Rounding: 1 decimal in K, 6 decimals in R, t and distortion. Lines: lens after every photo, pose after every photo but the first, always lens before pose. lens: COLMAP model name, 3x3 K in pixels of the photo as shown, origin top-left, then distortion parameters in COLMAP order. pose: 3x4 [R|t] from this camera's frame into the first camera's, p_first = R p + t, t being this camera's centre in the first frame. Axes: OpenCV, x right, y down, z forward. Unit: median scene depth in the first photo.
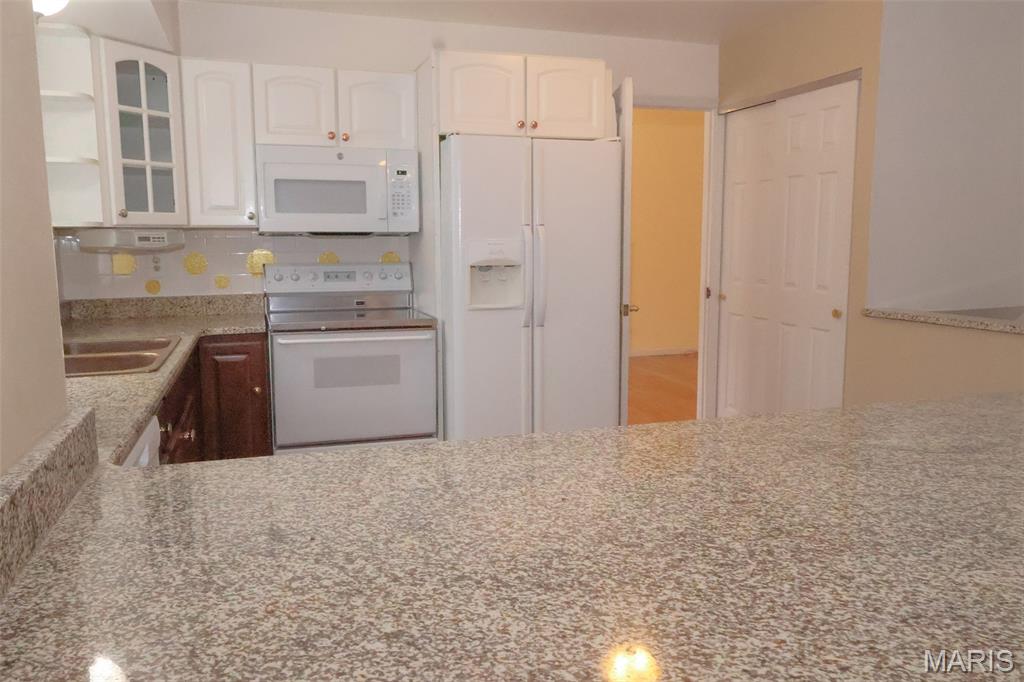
lens RADIAL K [[755.3, 0, 512.0], [0, 755.3, 341.0], [0, 0, 1]] dist [-0.018651, 0.009870]
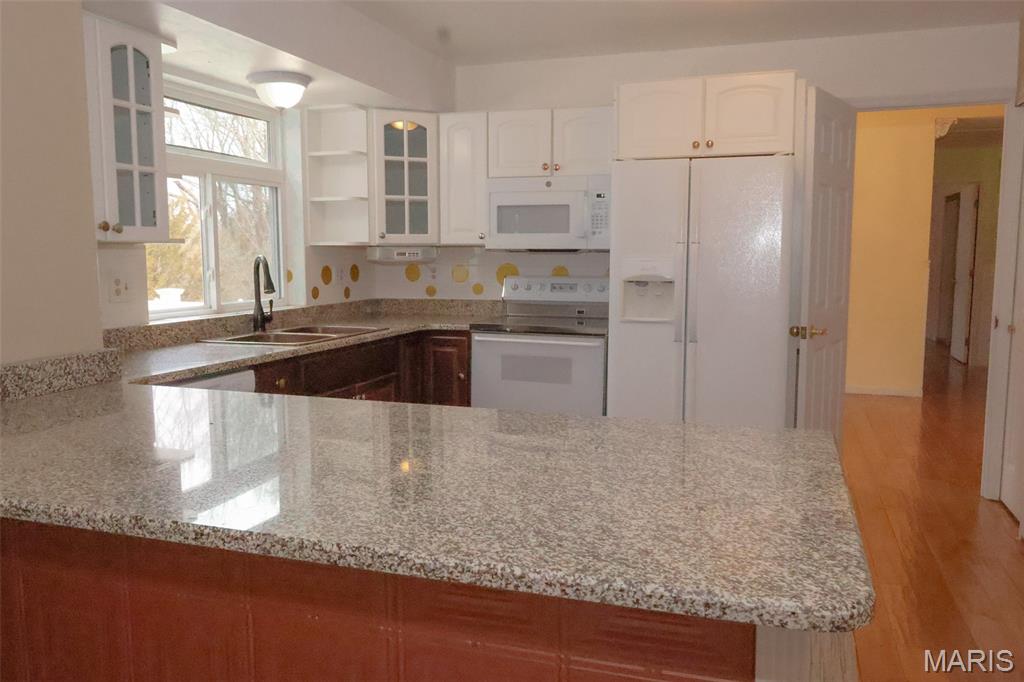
lens RADIAL K [[755.3, 0, 512.0], [0, 755.3, 341.0], [0, 0, 1]] dist [-0.018651, 0.009870]
pose [[0.808510, 0.071624, -0.584108, 0.436575], [-0.082396, 0.996566, 0.008149, -0.009127], [0.582686, 0.041539, 0.811635, 0.033748]]
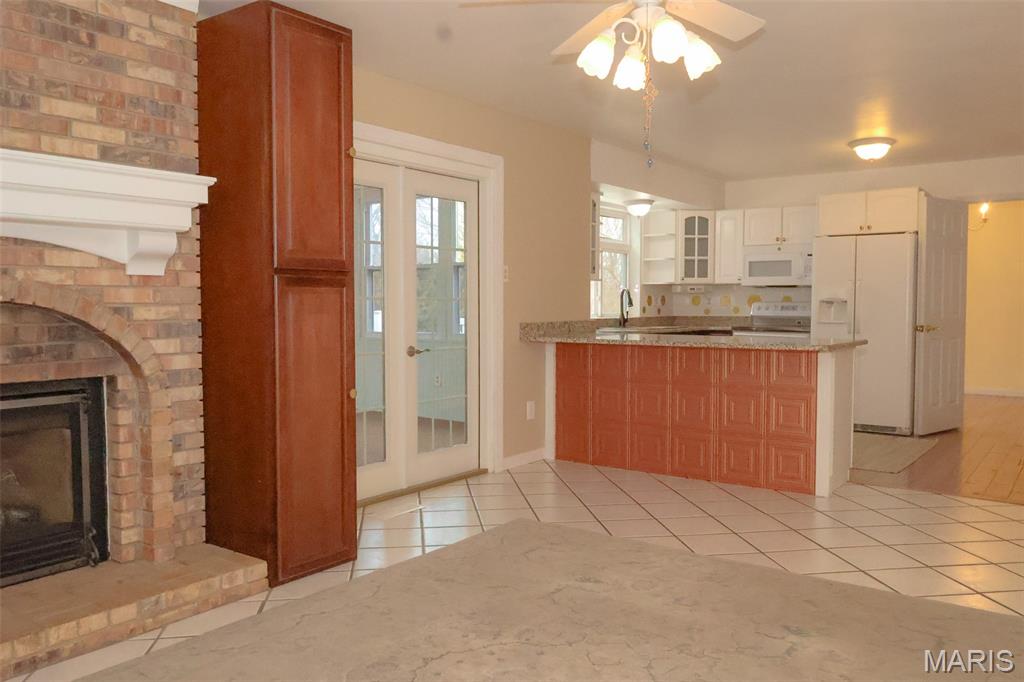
lens RADIAL K [[755.3, 0, 512.0], [0, 755.3, 341.0], [0, 0, 1]] dist [-0.018651, 0.009870]
pose [[0.578834, 0.044957, -0.814205, 1.072470], [-0.113485, 0.993204, -0.025838, 0.145823], [0.807510, 0.107356, 0.580002, -0.784573]]
